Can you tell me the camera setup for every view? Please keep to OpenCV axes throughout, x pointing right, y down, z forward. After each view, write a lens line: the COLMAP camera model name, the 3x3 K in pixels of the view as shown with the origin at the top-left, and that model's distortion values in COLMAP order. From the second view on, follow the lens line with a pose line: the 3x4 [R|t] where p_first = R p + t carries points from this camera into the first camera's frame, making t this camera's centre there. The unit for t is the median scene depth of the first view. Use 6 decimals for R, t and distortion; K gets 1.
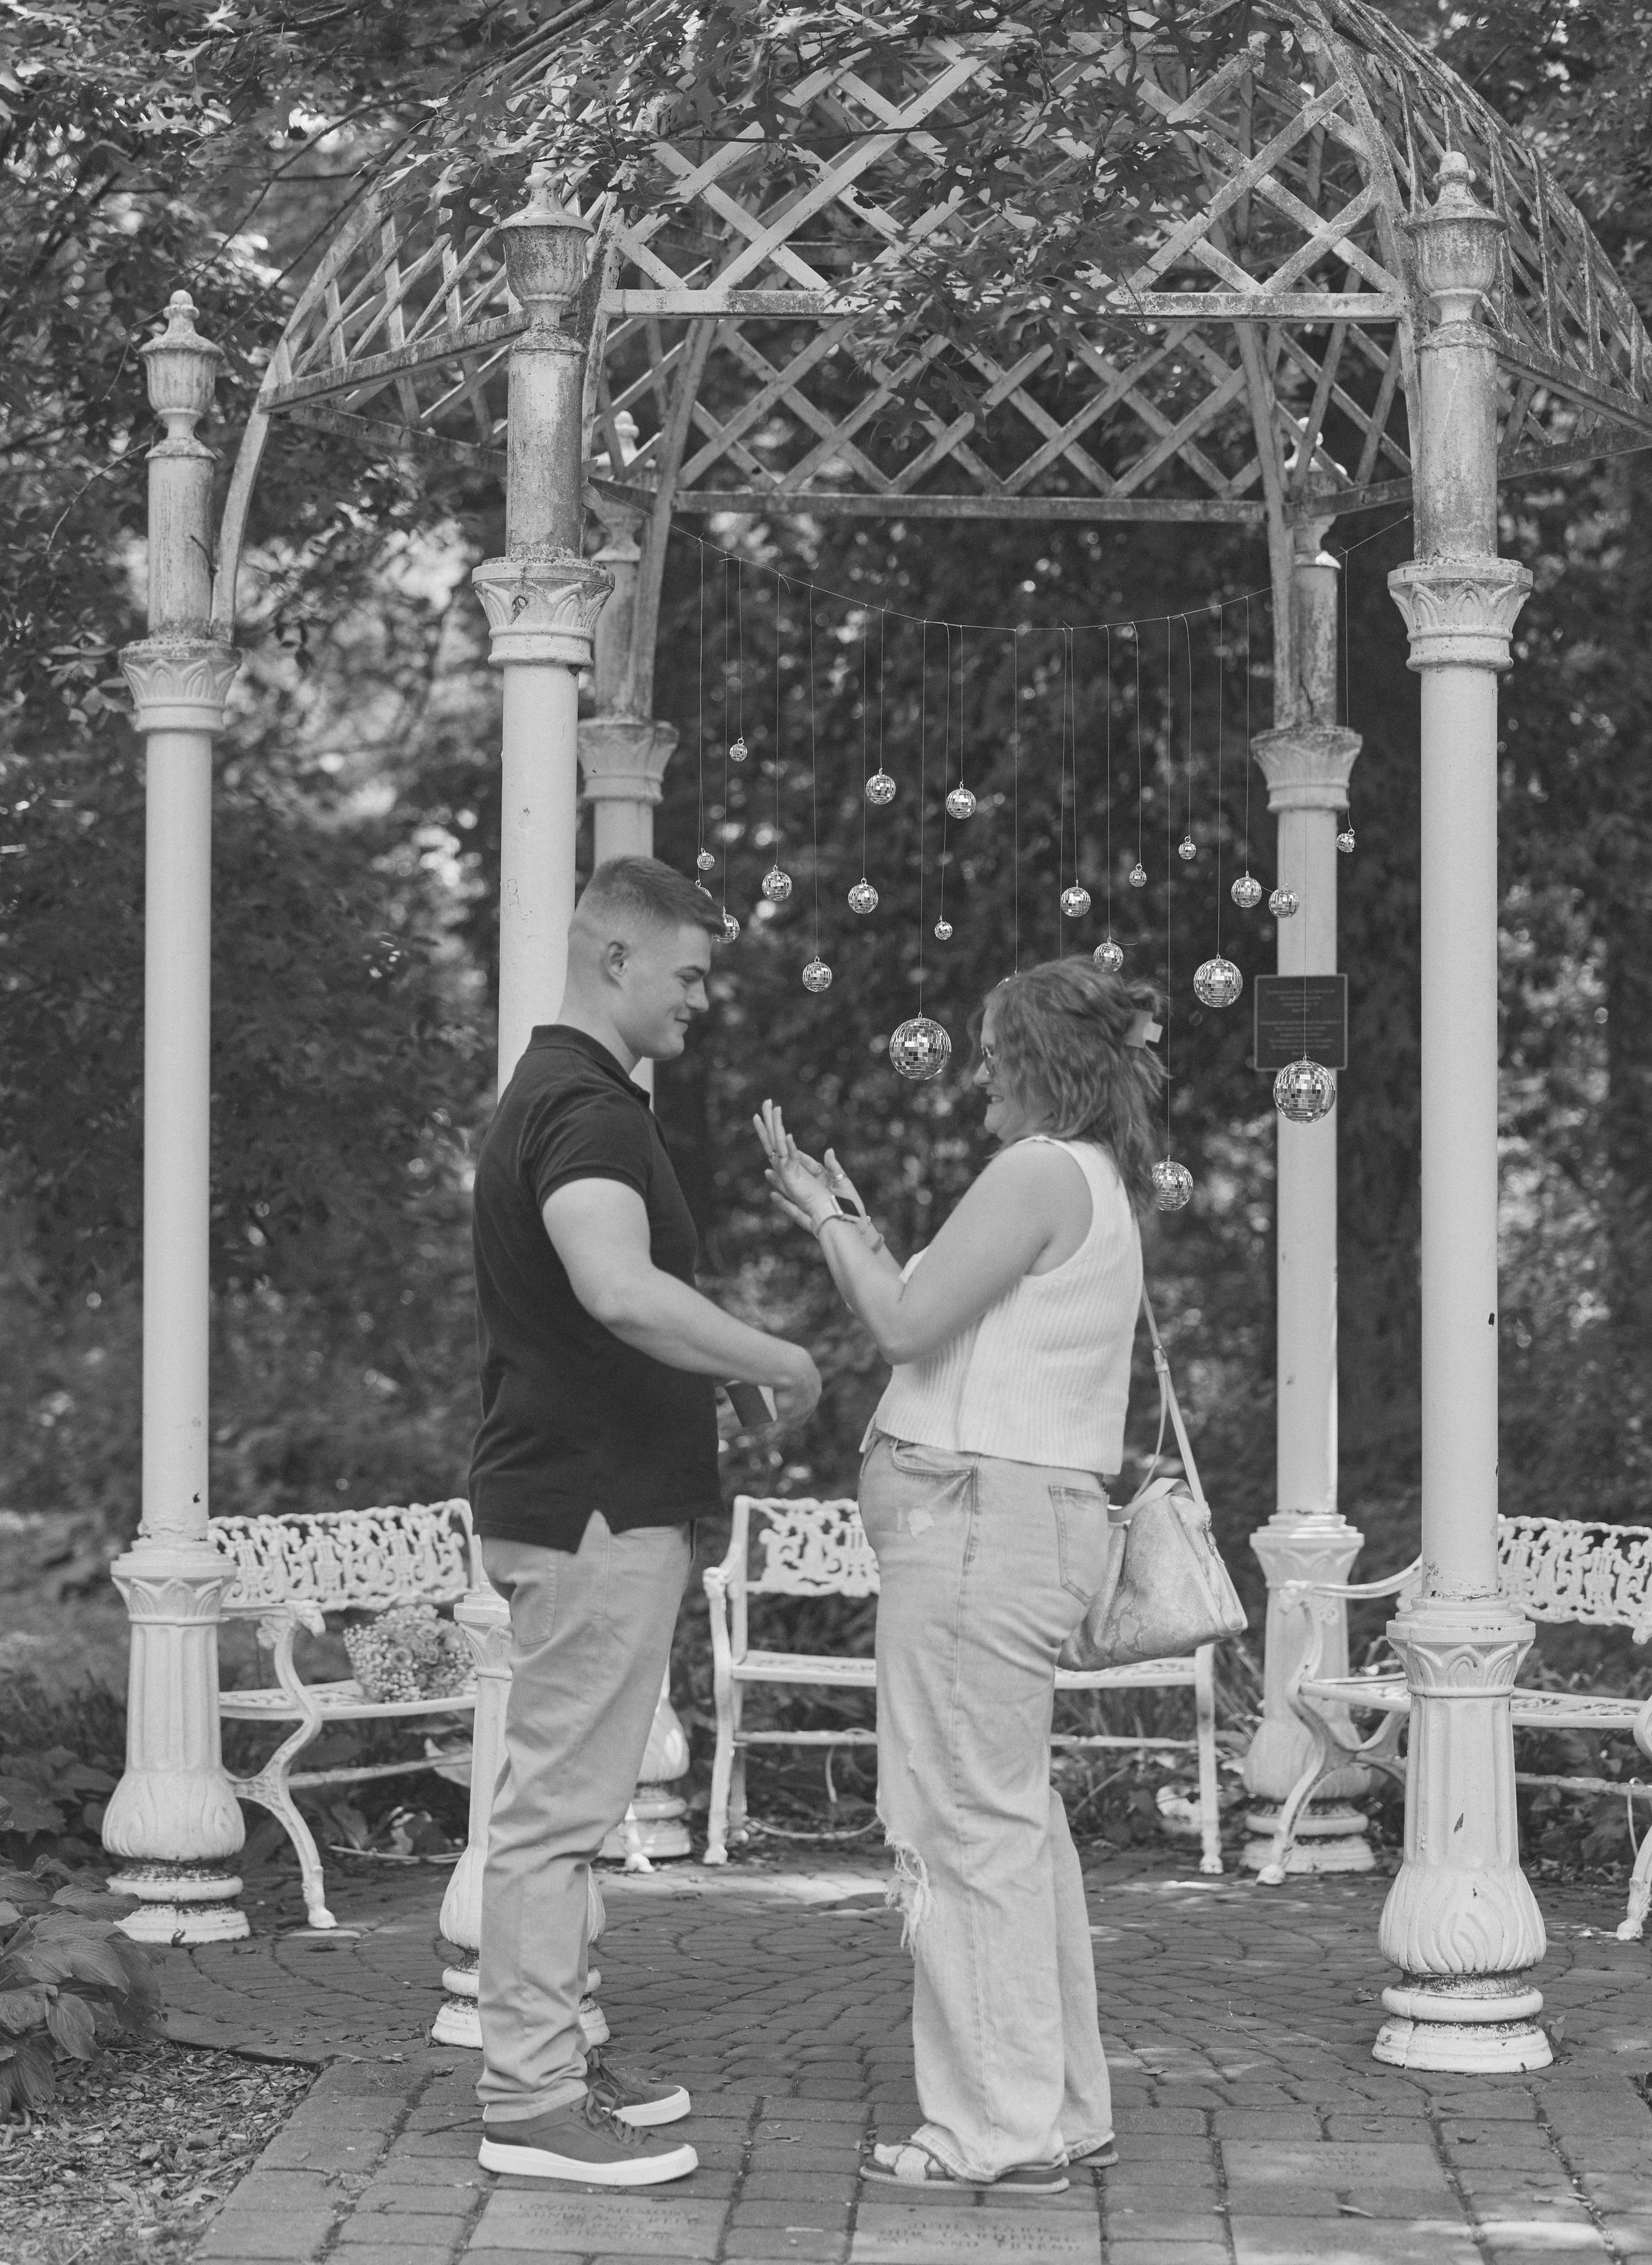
lens RADIAL K [[5200.6, 0, 761.9], [0, 5200.6, 1139.6], [0, 0, 1]] dist [-0.017915, 0.216684]
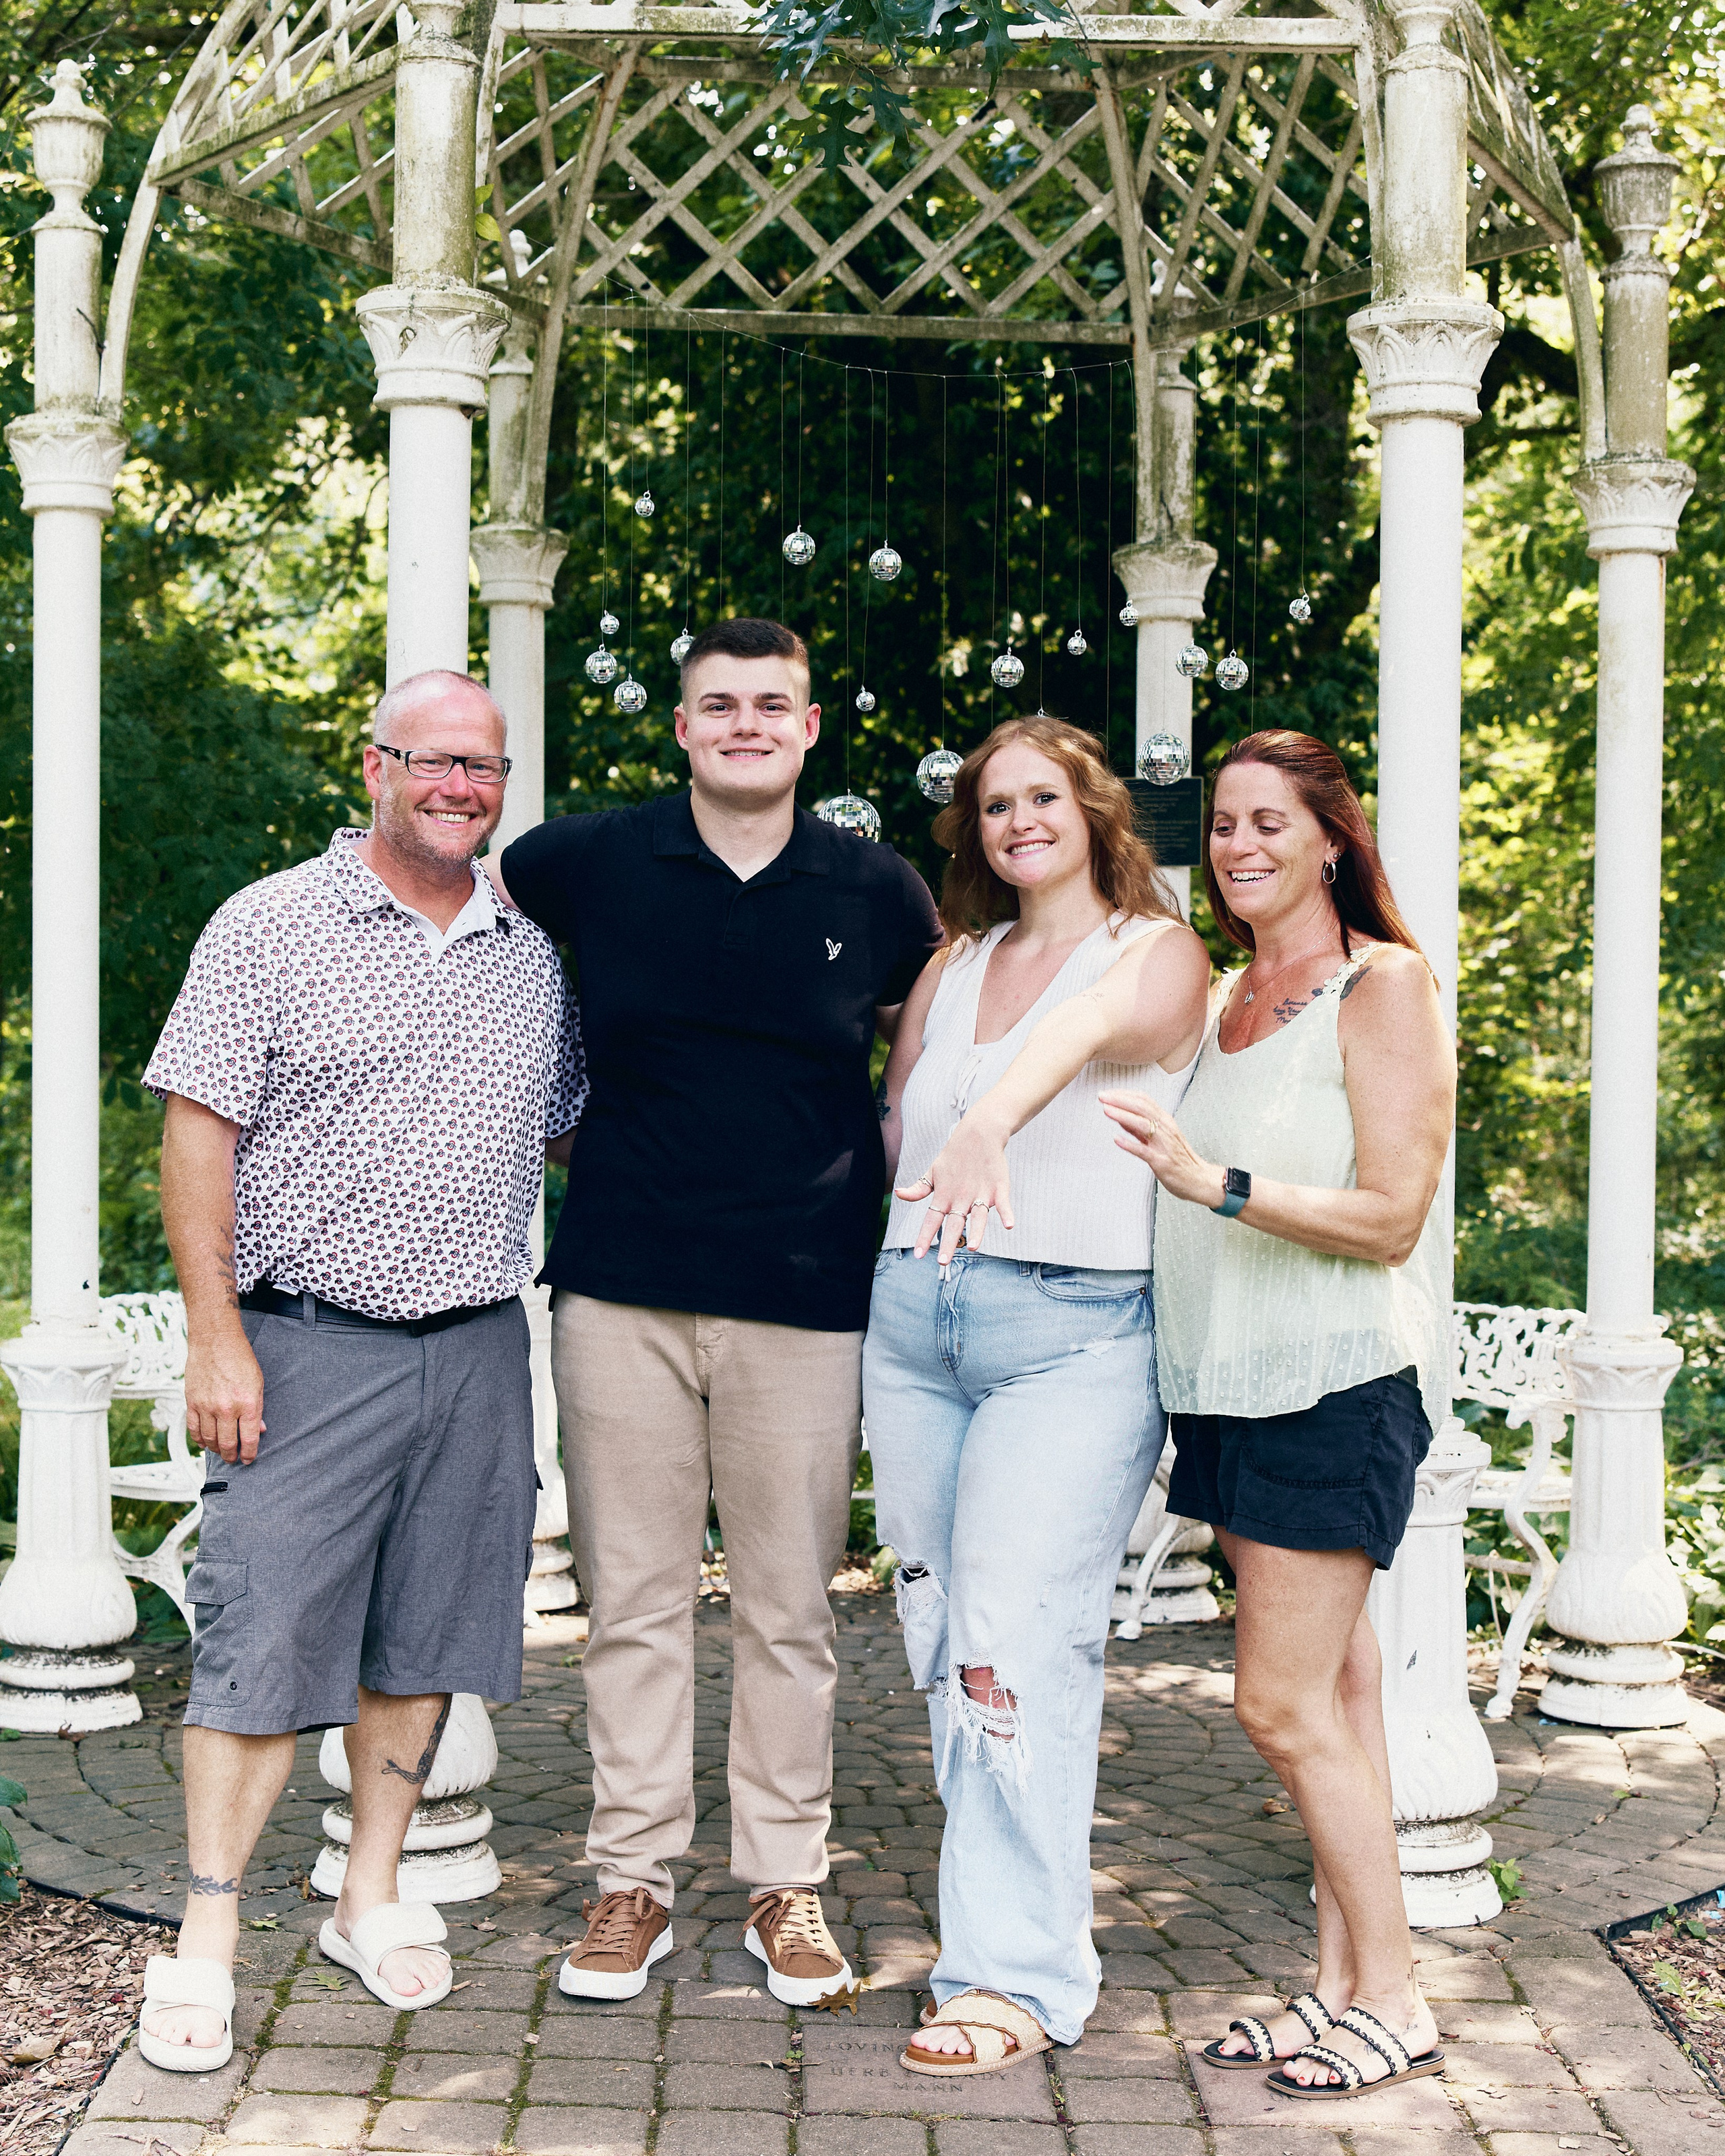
lens RADIAL K [[3463.4, 0, 771.9], [0, 3463.4, 1122.4], [0, 0, 1]] dist [-0.040102, 0.123136]
pose [[0.998756, 0.004011, 0.049699, -0.010586], [-0.006597, 0.998627, 0.051975, 0.002584], [-0.049422, -0.052238, 0.997411, 0.334369]]
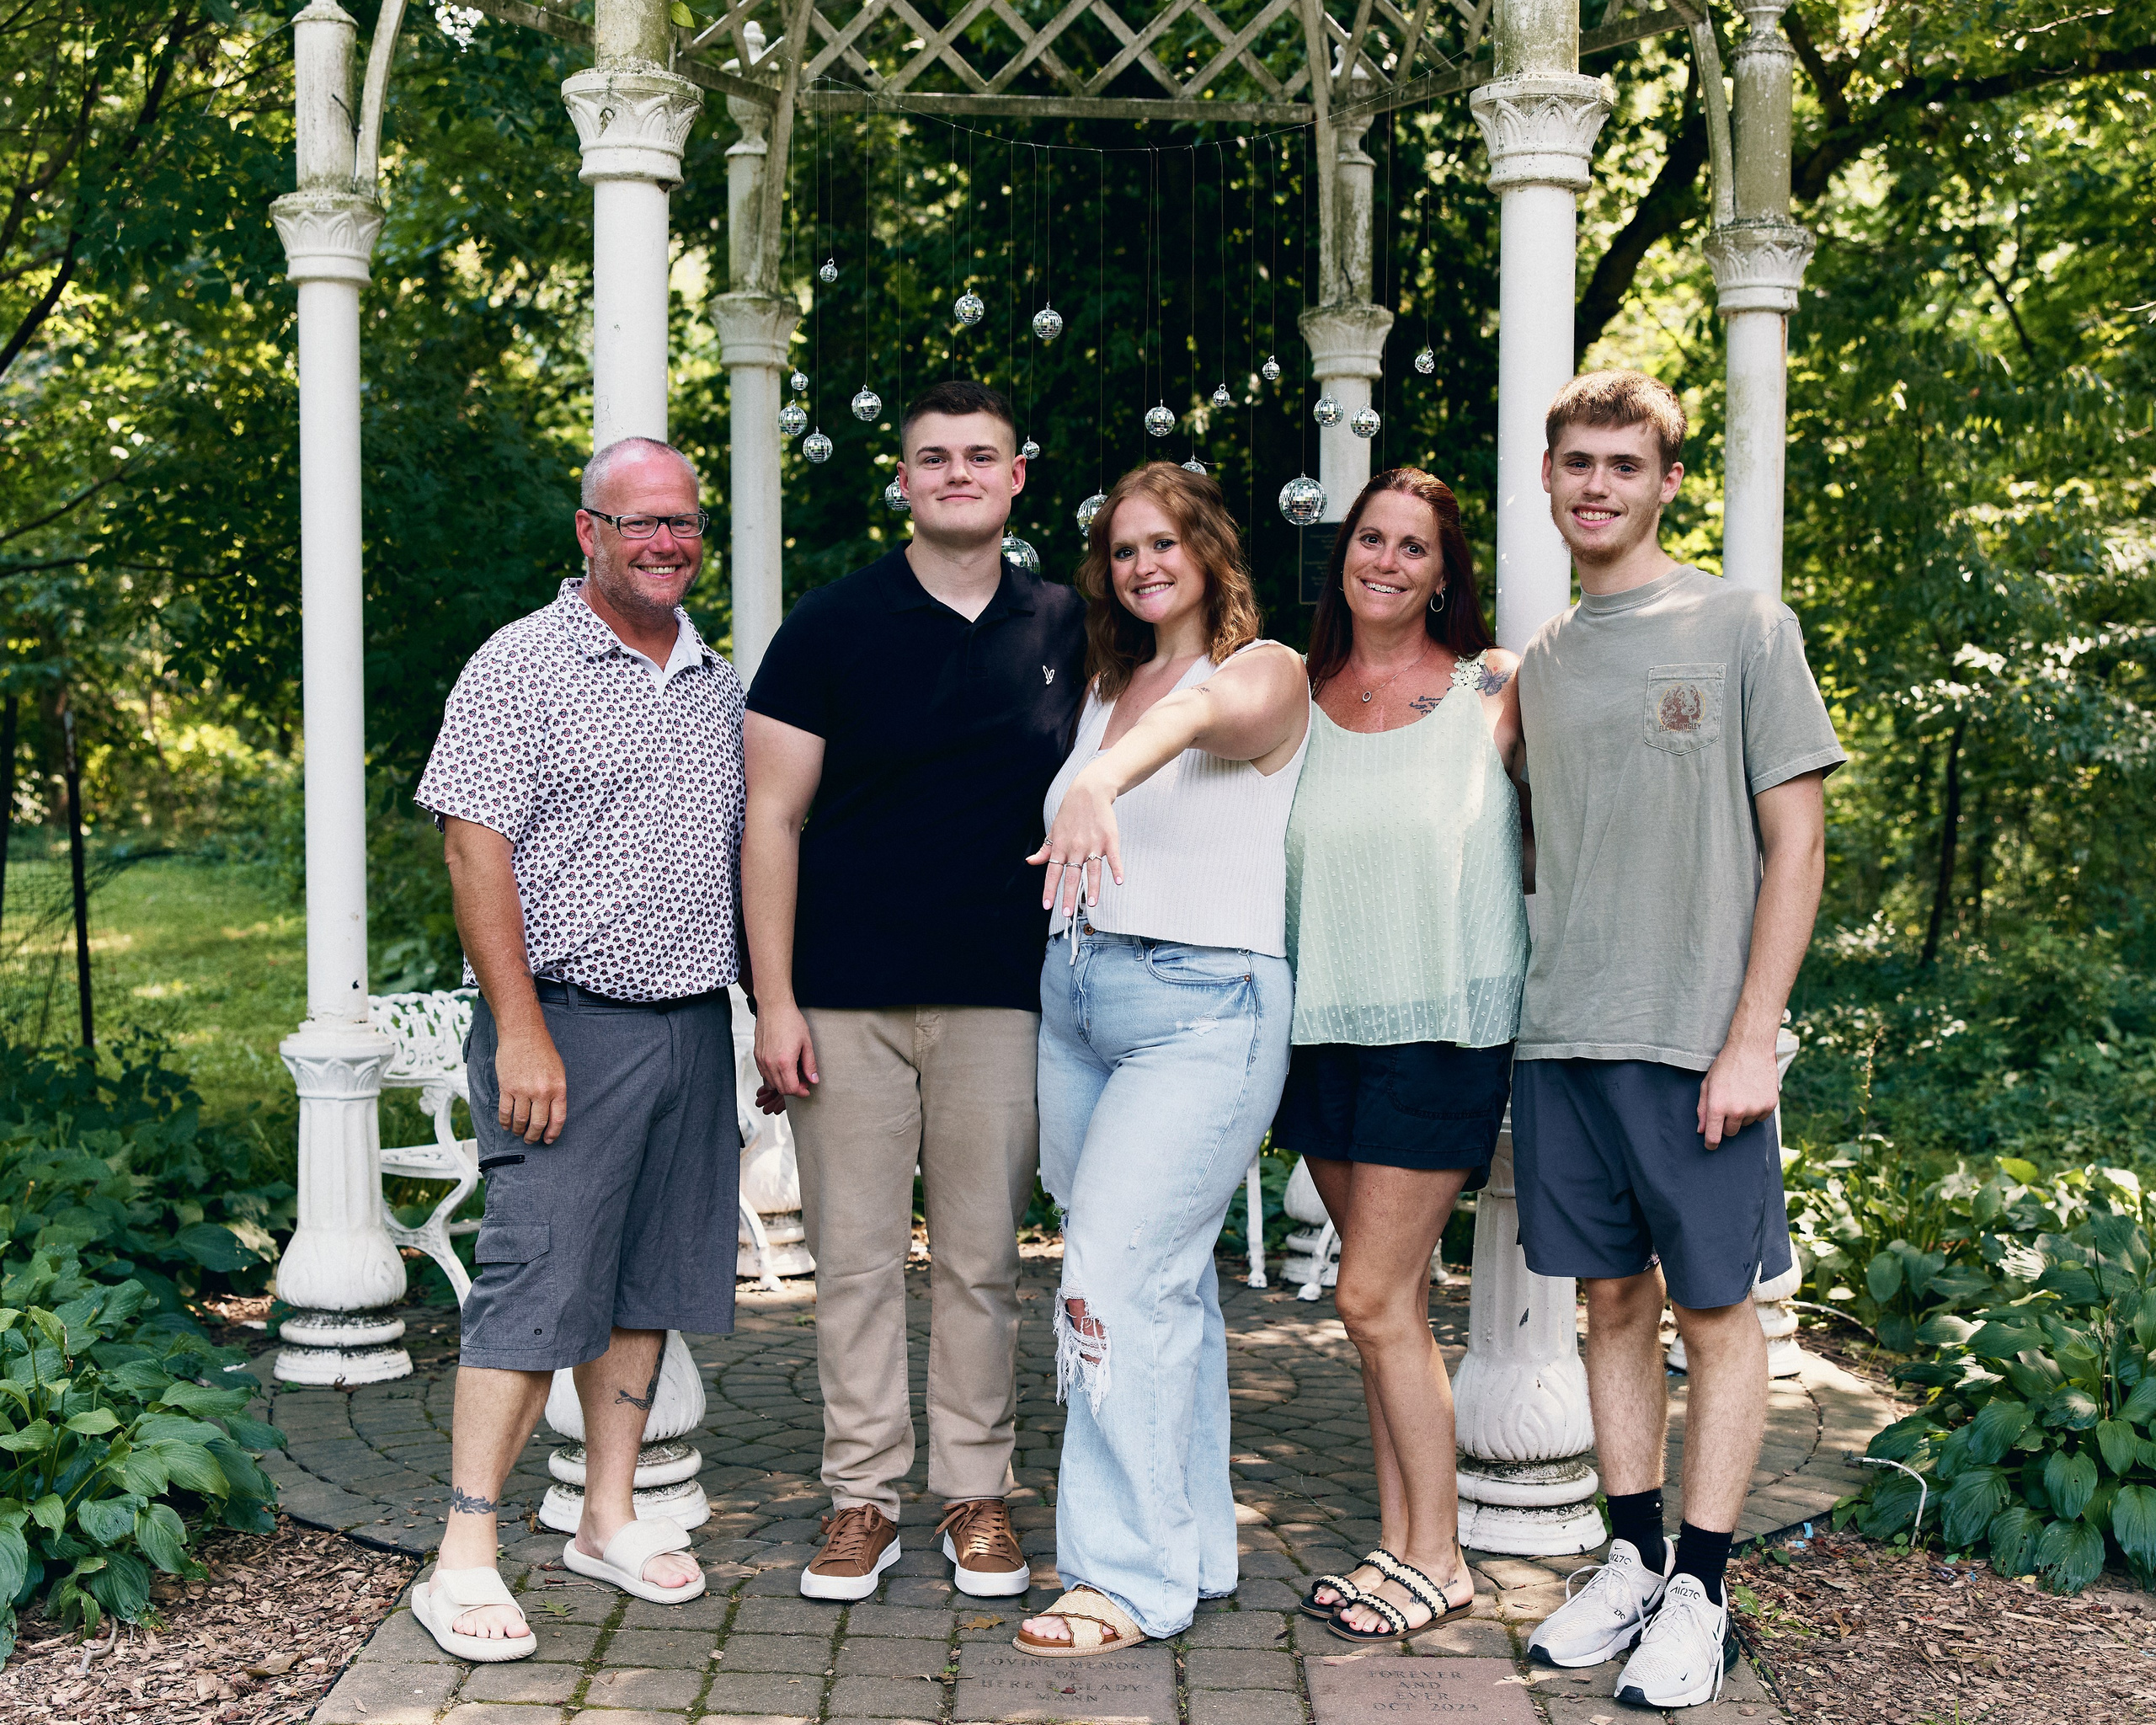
lens RADIAL K [[3110.5, 0, 1048.6], [0, 3110.5, 993.4], [0, 0, 1]] dist [-0.031769, 0.090946]
pose [[0.999258, -0.001839, 0.038465, 0.013160], [-0.002046, 0.994914, 0.100712, 0.003923], [-0.038454, -0.100716, 0.994172, 0.336811]]
